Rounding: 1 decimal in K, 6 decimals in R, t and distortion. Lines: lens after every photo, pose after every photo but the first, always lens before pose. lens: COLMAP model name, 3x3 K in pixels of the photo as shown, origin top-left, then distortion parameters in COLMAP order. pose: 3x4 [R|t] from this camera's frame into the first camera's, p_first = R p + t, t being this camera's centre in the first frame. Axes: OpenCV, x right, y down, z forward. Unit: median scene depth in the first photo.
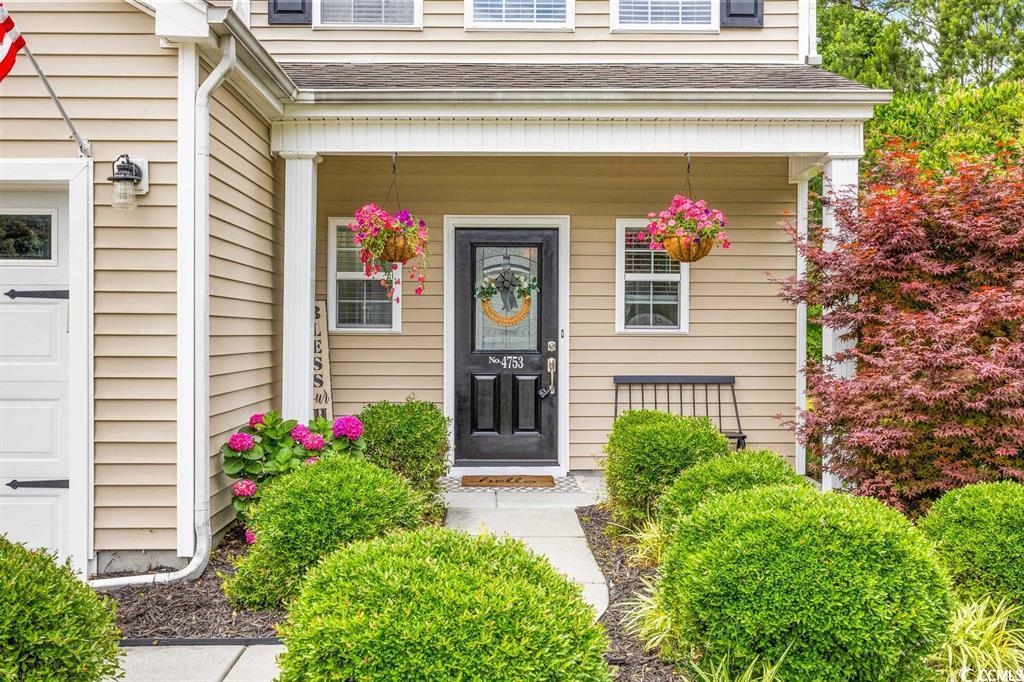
lens RADIAL K [[965.8, 0, 512.3], [0, 965.8, 339.0], [0, 0, 1]] dist [-0.006884, 0.000000]
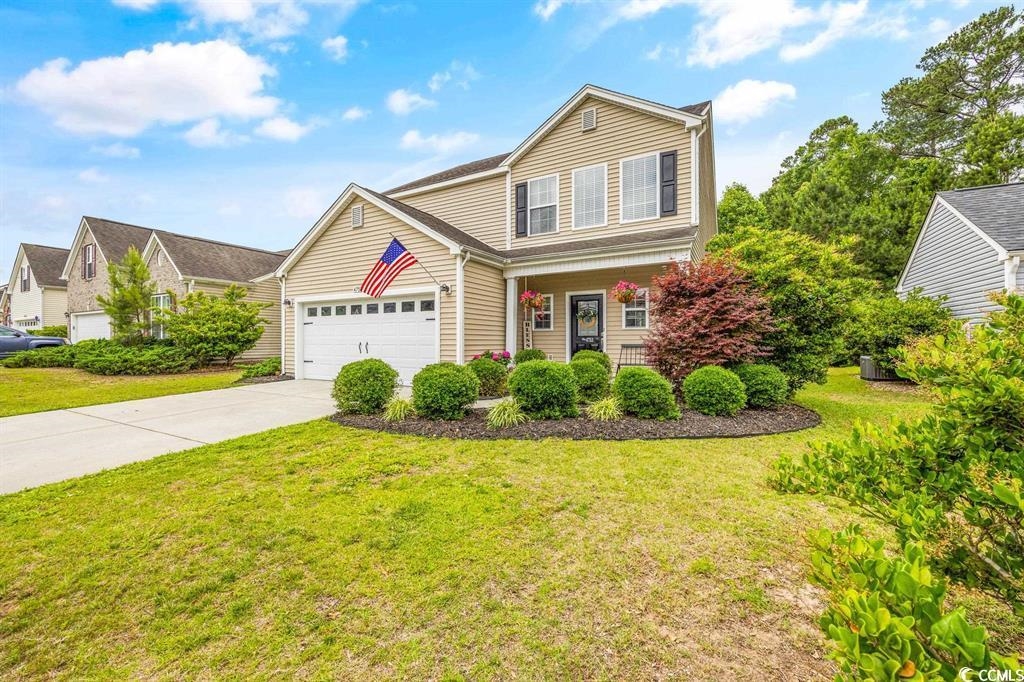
lens RADIAL K [[409.7, 0, 509.8], [0, 409.7, 339.9], [0, 0, 1]] dist [0.001109, -0.000234]
pose [[0.865694, -0.006830, -0.500527, 0.430037], [0.000817, 0.999925, -0.012231, 0.040082], [0.500573, 0.010179, 0.865634, -0.218447]]
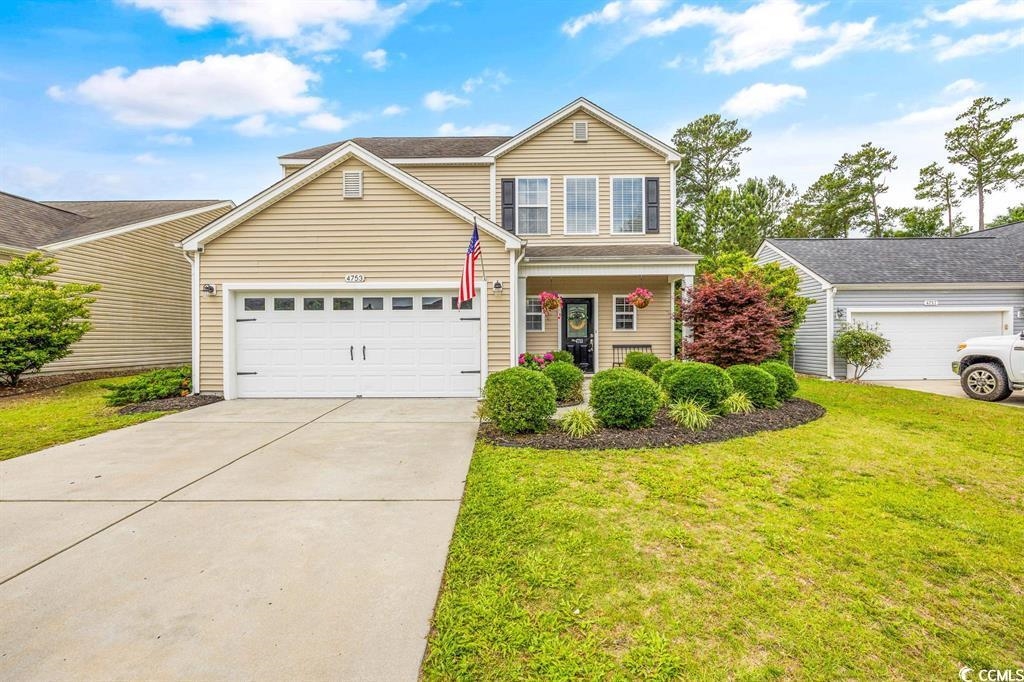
lens RADIAL K [[409.7, 0, 514.5], [0, 409.7, 339.4], [0, 0, 1]] dist [0.001109, -0.000234]
pose [[0.999827, -0.009691, -0.015901, -0.193321], [0.009593, 0.999935, -0.006218, 0.025580], [0.015960, 0.006064, 0.999854, -0.336798]]
